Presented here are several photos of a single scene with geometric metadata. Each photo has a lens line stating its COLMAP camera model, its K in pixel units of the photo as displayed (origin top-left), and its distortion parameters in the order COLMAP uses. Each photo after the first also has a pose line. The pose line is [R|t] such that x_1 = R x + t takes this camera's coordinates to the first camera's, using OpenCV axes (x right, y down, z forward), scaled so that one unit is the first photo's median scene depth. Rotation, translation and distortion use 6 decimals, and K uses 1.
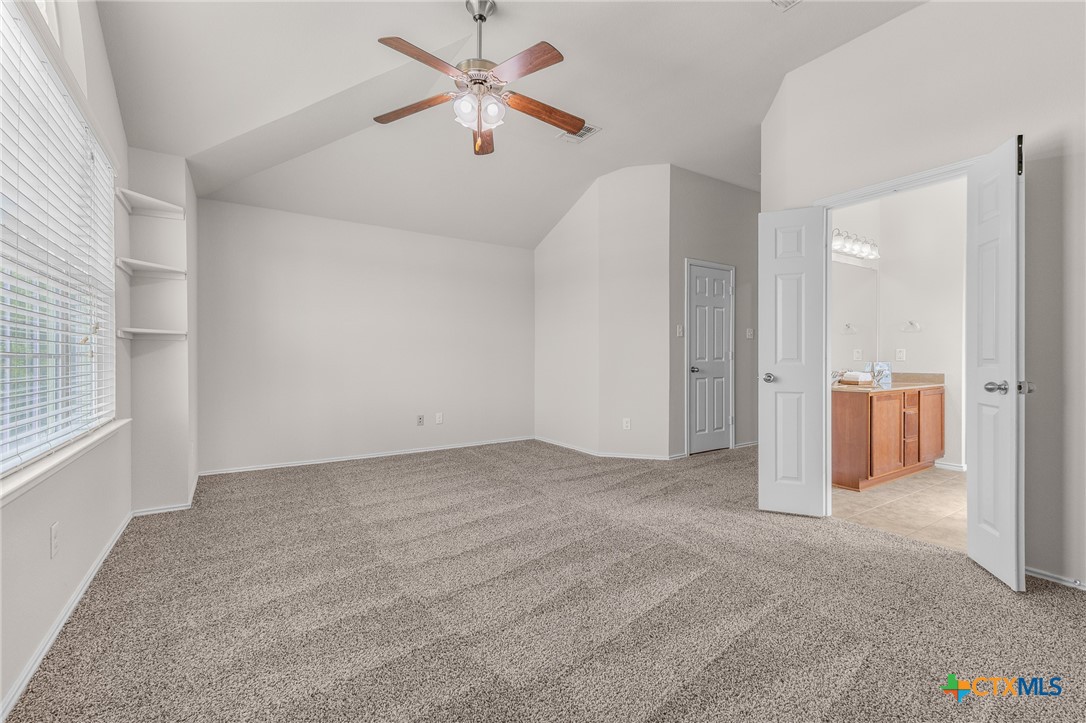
lens RADIAL K [[472.1, 0, 543.3], [0, 472.1, 360.8], [0, 0, 1]] dist [0.001681, -0.000066]
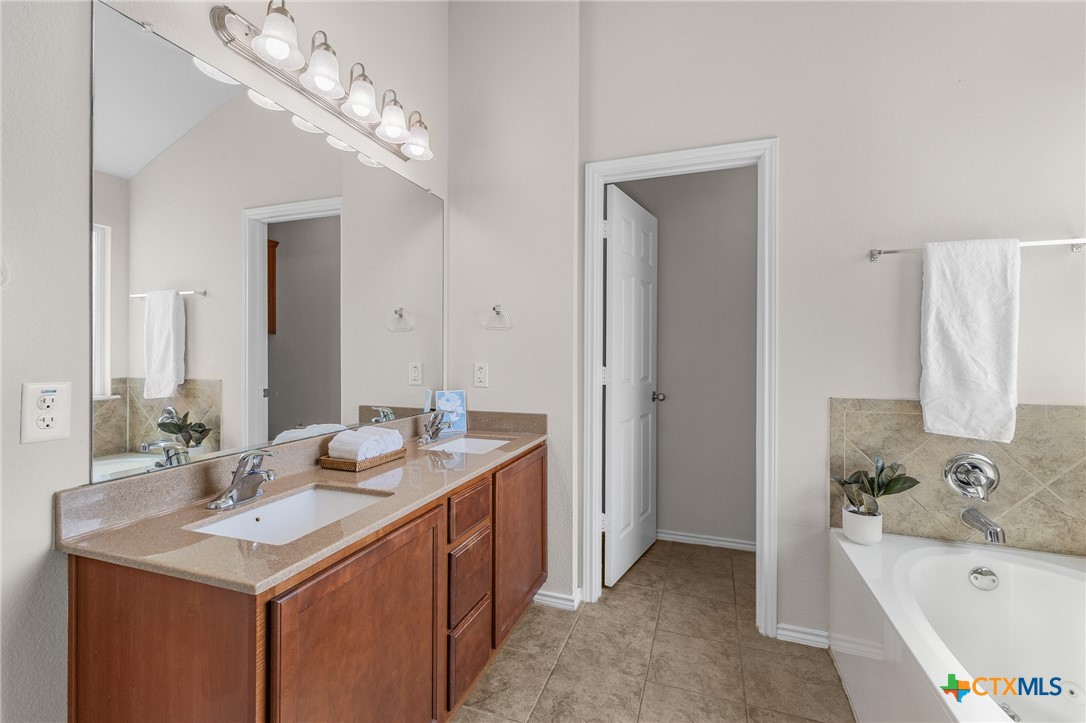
lens RADIAL K [[472.1, 0, 539.1], [0, 472.1, 357.1], [0, 0, 1]] dist [0.001681, -0.000066]
pose [[0.795316, 0.000658, 0.606194, 0.539873], [0.002359, 0.999988, -0.004180, -0.031044], [-0.606190, 0.004755, 0.795305, 0.608632]]
